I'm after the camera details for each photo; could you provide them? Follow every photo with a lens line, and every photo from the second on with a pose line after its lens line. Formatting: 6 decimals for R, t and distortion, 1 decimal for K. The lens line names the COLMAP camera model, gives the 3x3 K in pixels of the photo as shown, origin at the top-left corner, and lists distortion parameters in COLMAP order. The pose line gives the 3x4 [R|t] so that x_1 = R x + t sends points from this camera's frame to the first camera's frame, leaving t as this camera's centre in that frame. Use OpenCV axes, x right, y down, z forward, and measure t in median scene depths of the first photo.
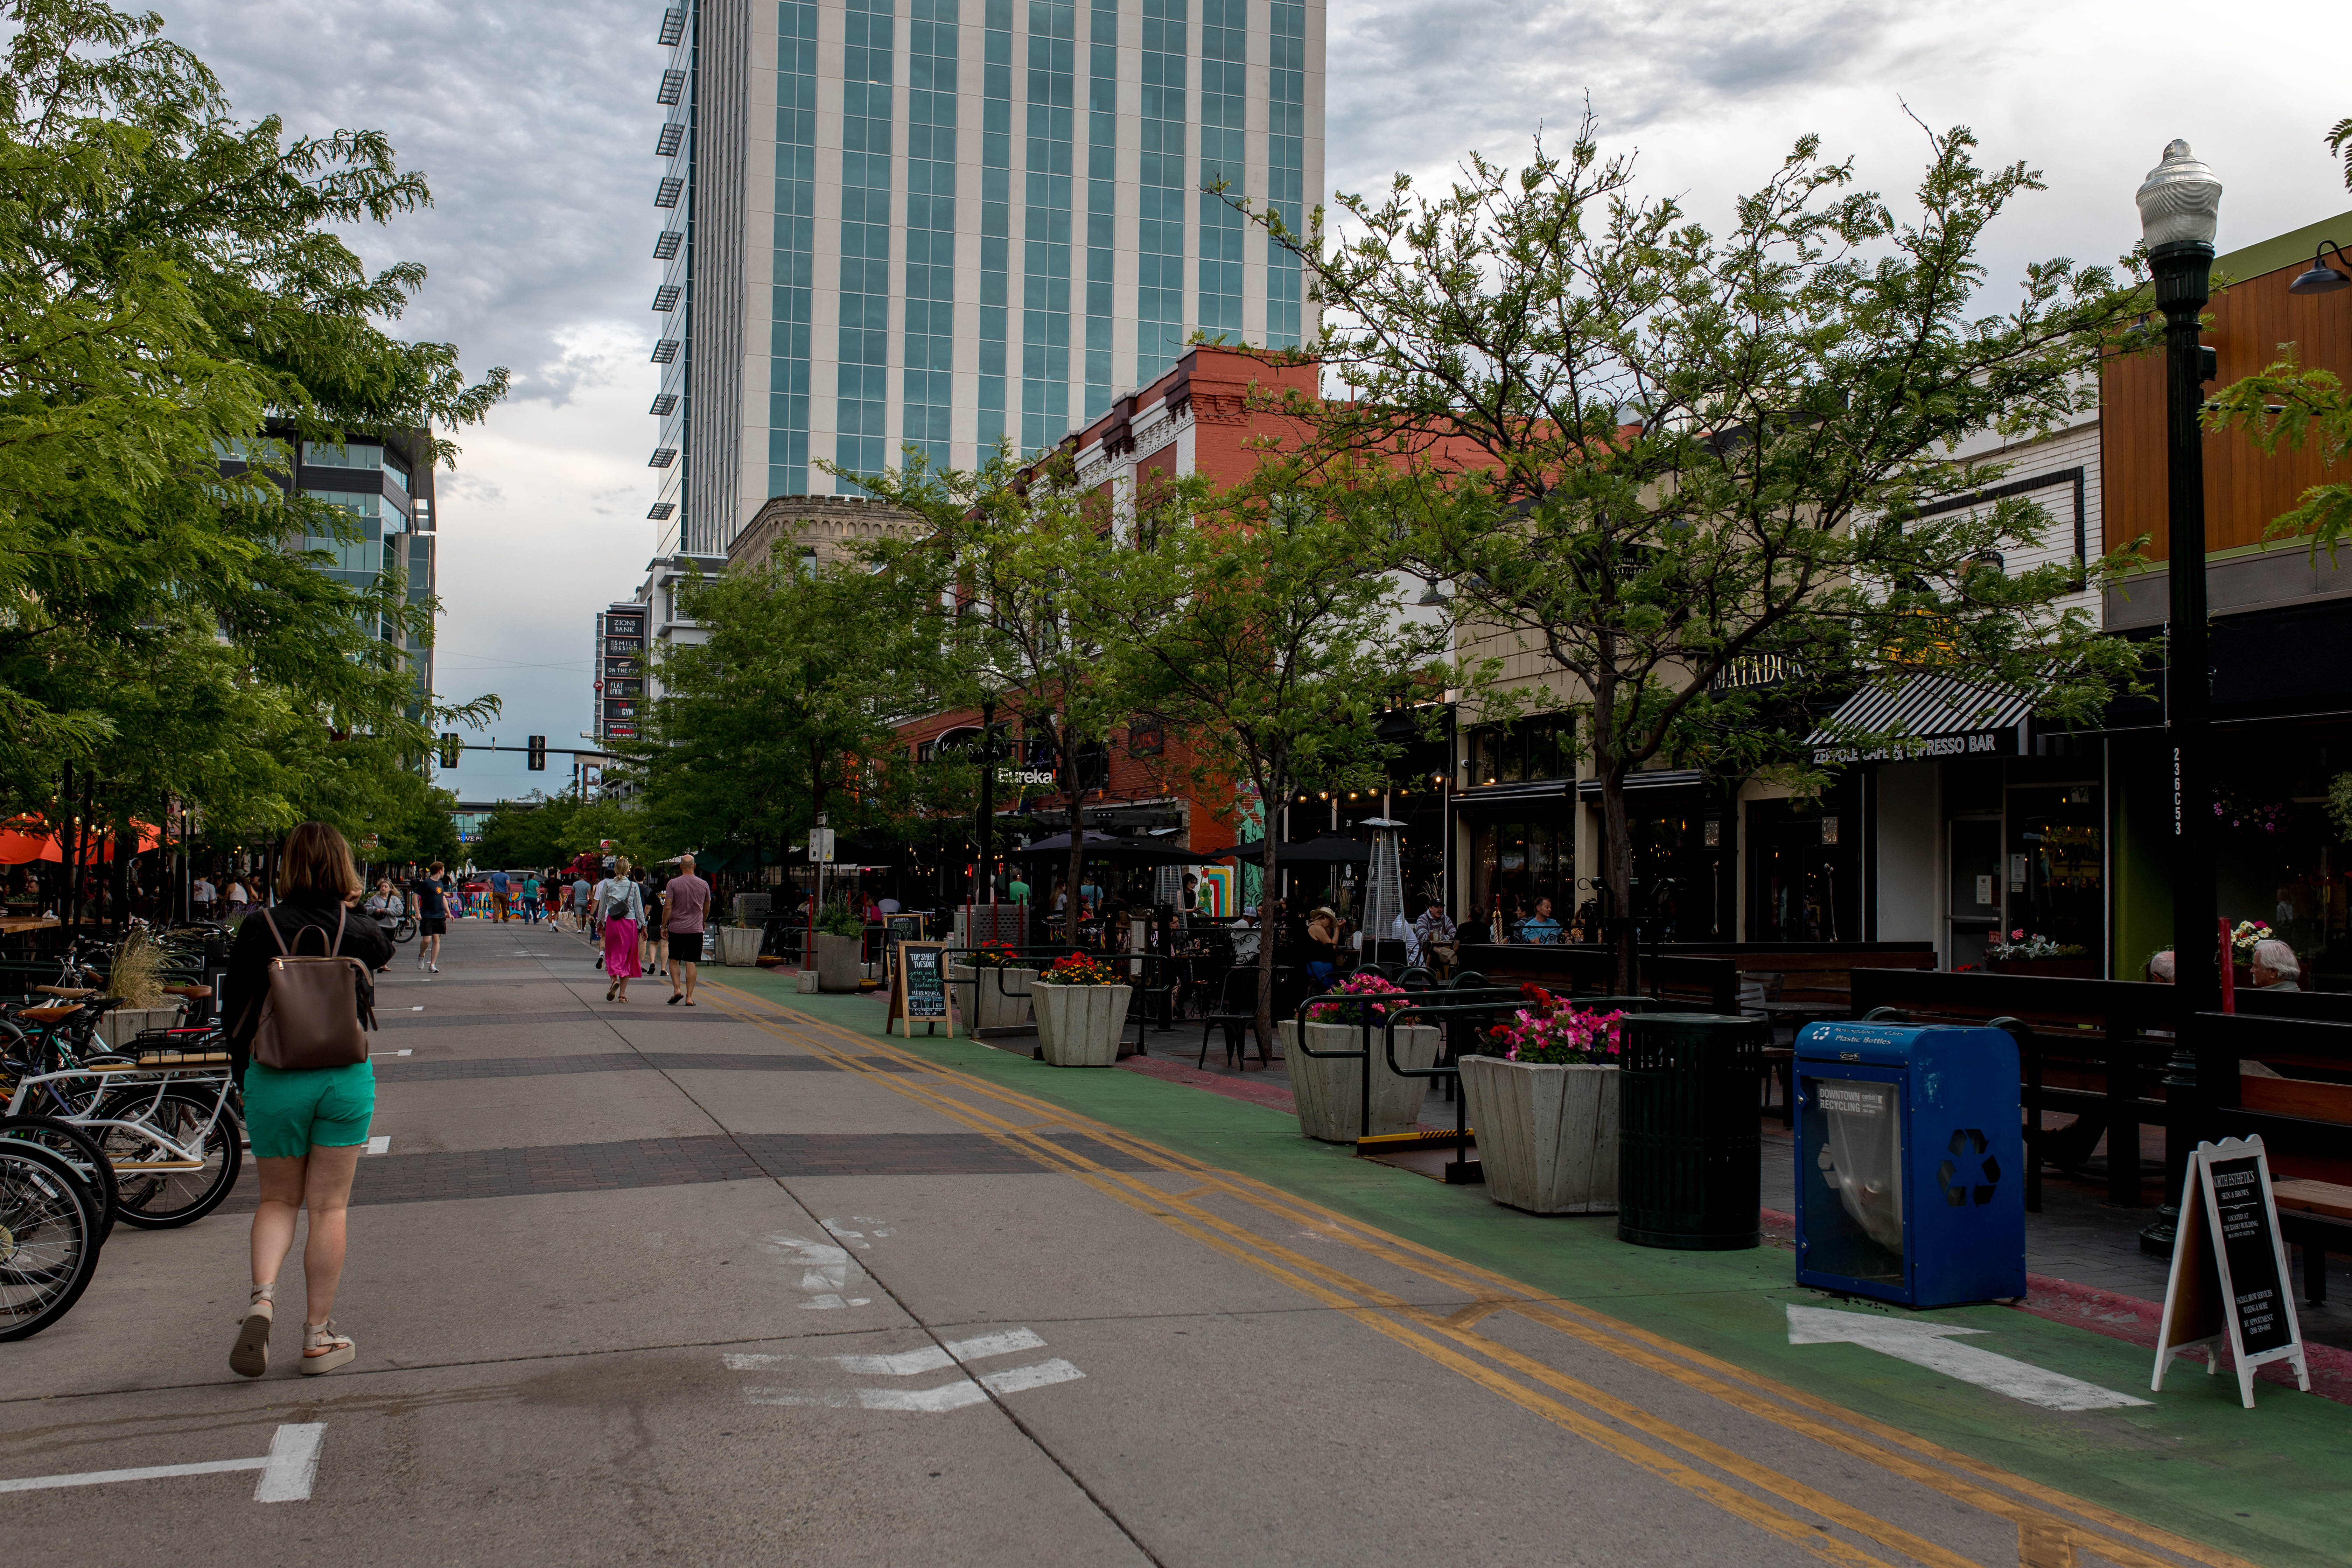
lens RADIAL K [[2204.3, 0, 1181.7], [0, 2204.3, 783.9], [0, 0, 1]] dist [-0.003760, -0.000554]
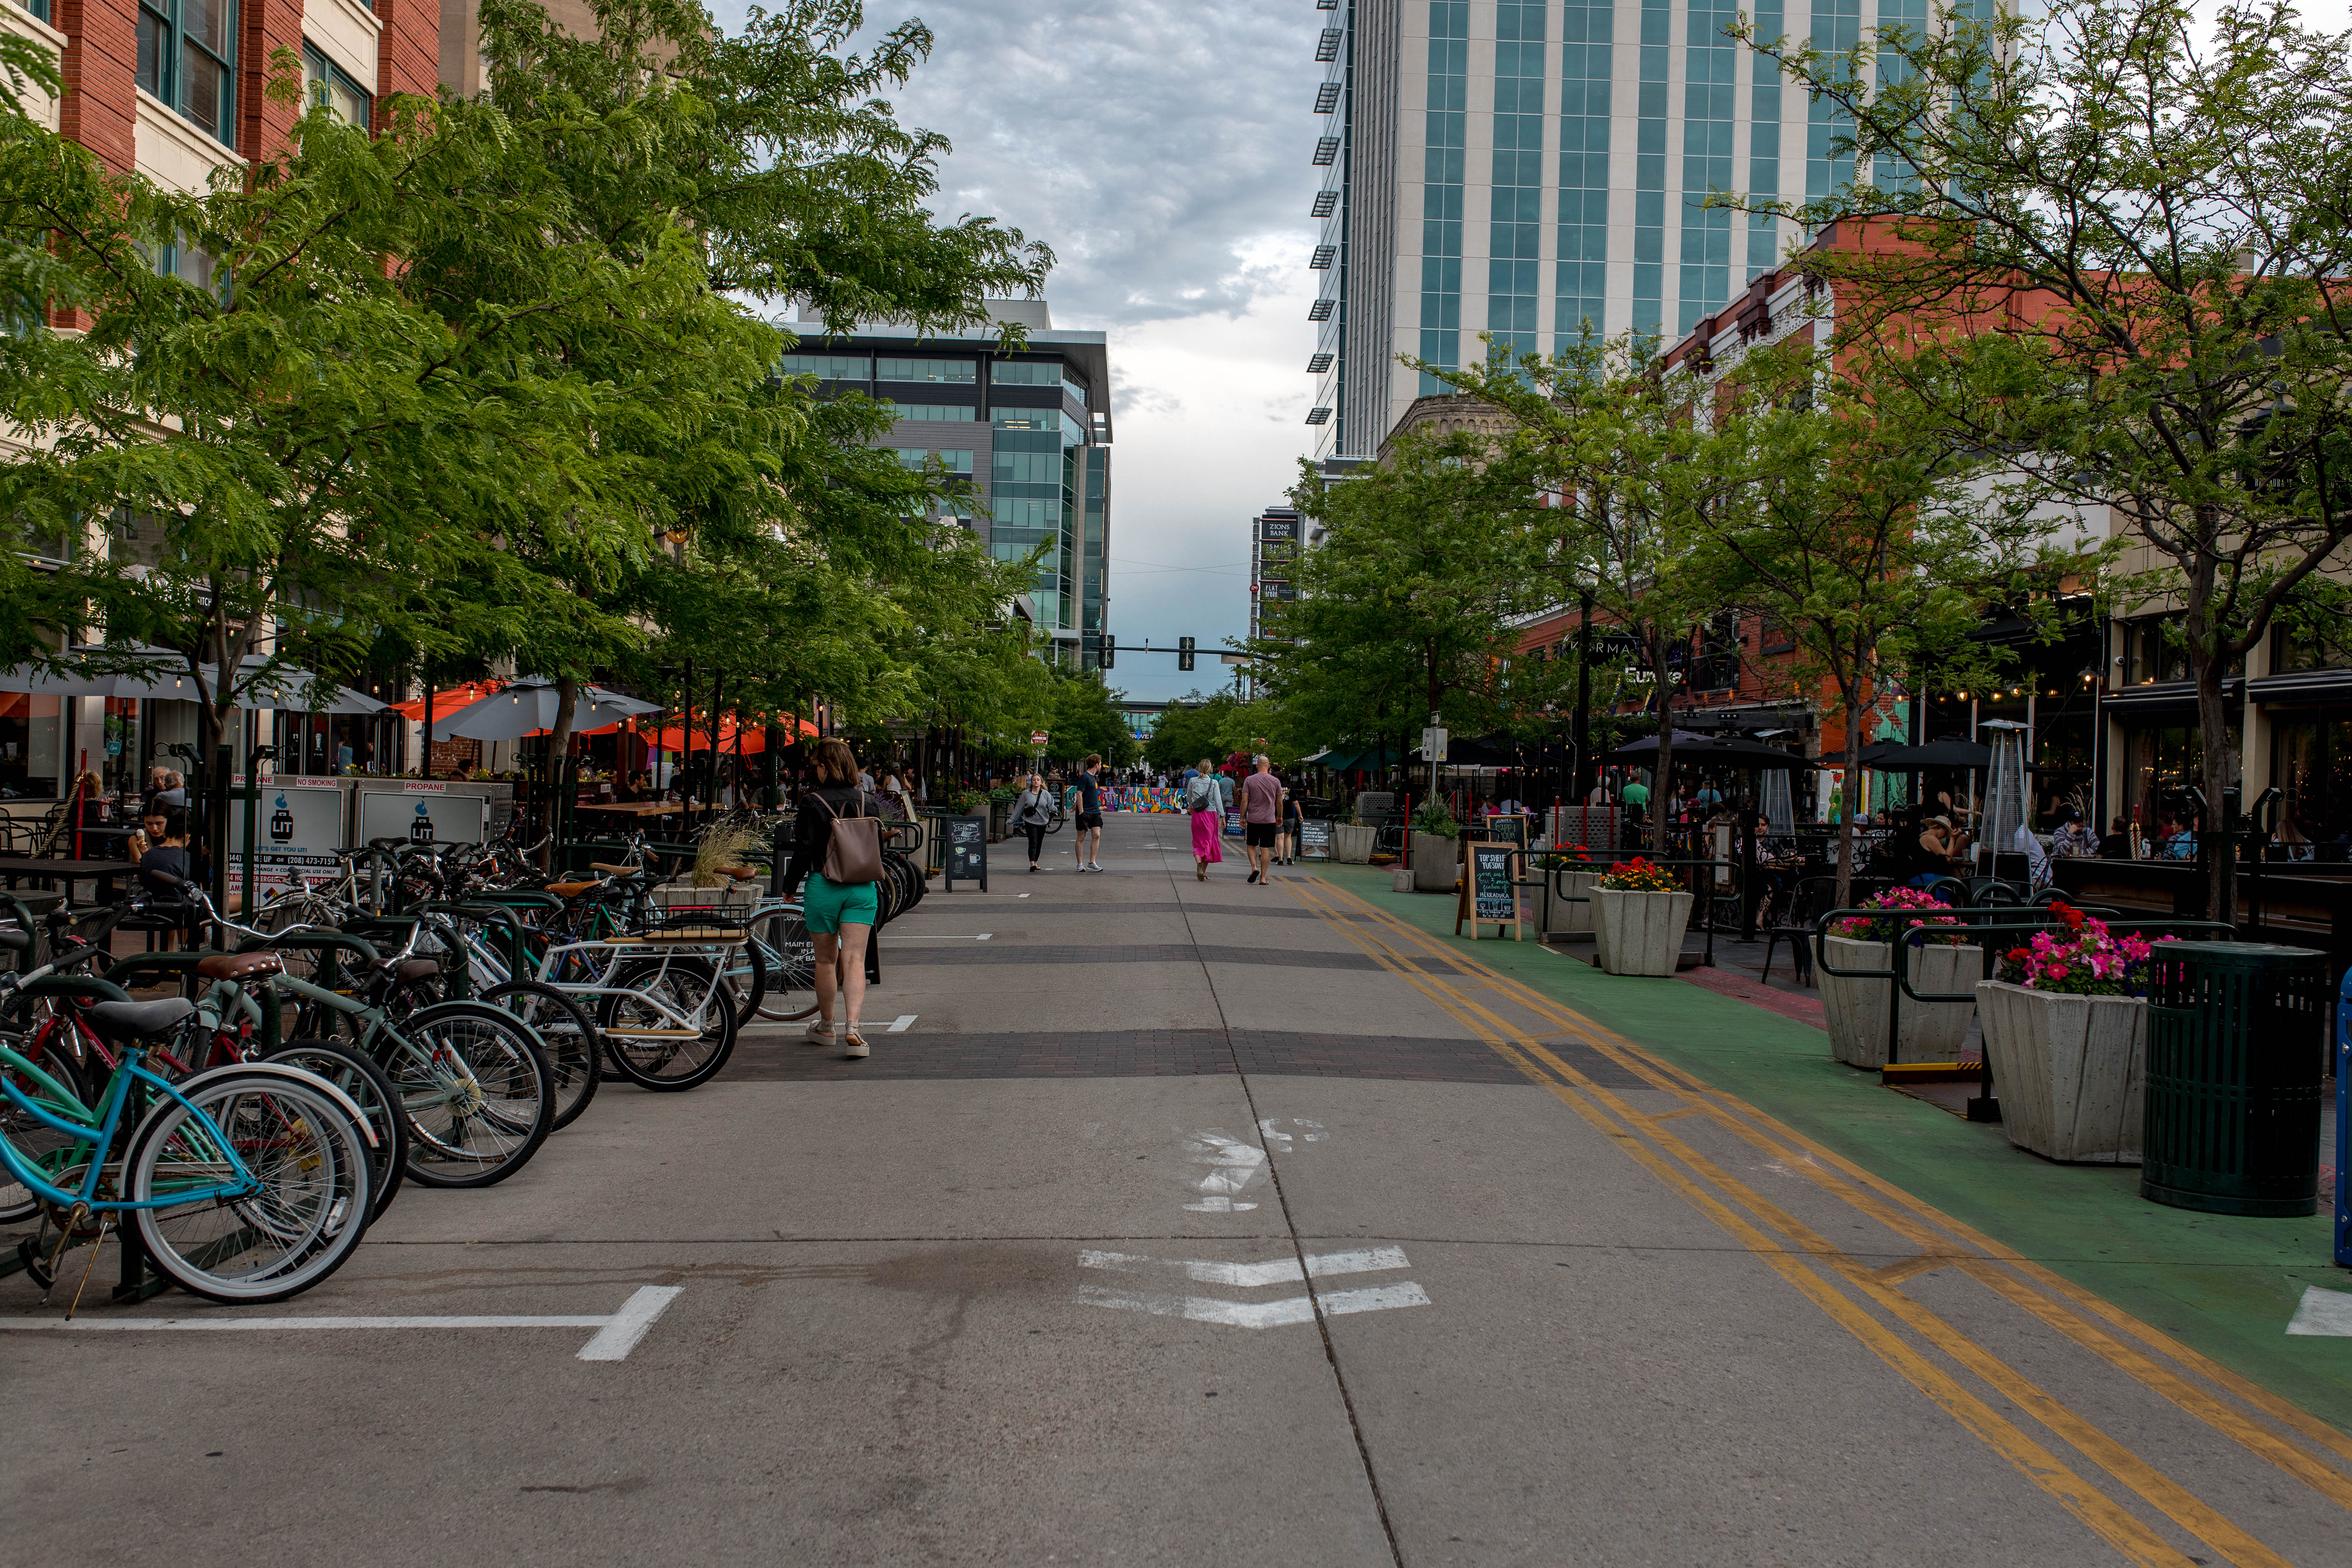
lens RADIAL K [[2204.3, 0, 1181.7], [0, 2204.3, 783.9], [0, 0, 1]] dist [-0.003760, -0.000554]
pose [[0.955704, 0.014784, -0.293957, 0.038515], [-0.001614, 0.998986, 0.044995, 0.001574], [0.294324, -0.042528, 0.954759, 0.024171]]
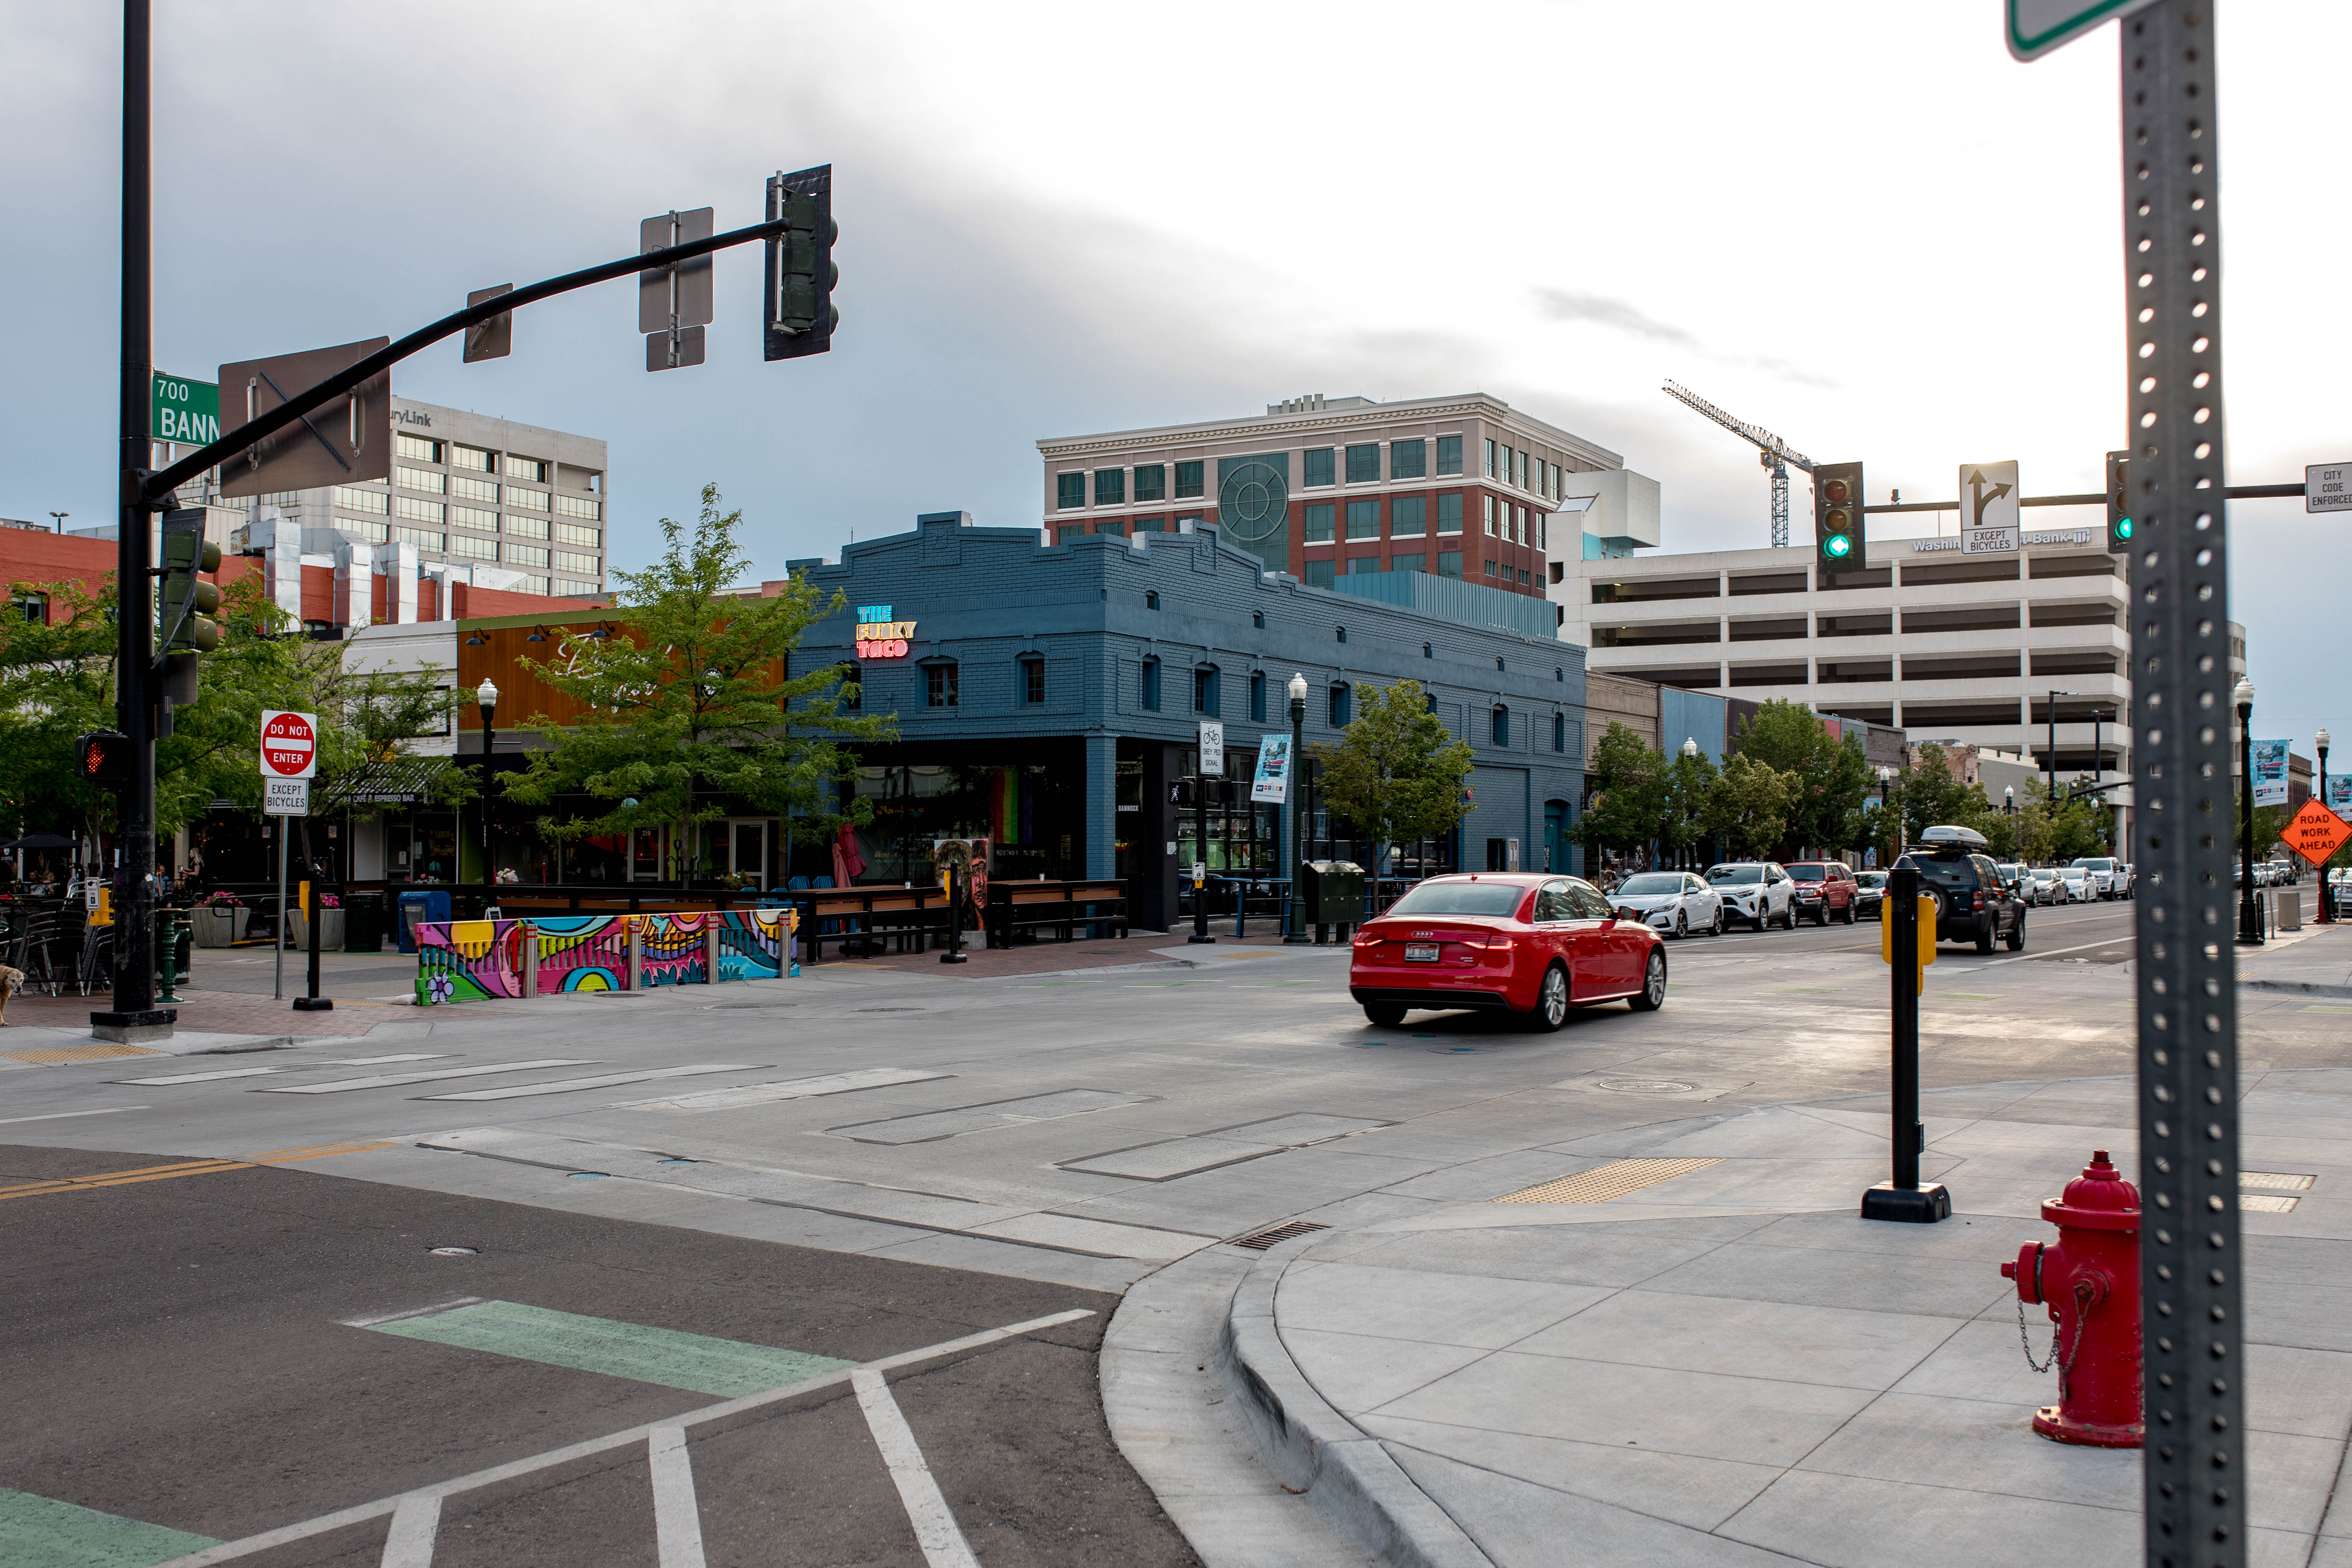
lens RADIAL K [[2204.3, 0, 1181.7], [0, 2204.3, 783.9], [0, 0, 1]] dist [-0.003760, -0.000554]
pose [[0.745035, 0.005235, 0.667005, -0.555314], [-0.016934, 0.999795, 0.011068, -0.067225], [-0.666810, -0.019541, 0.744971, -1.230135]]
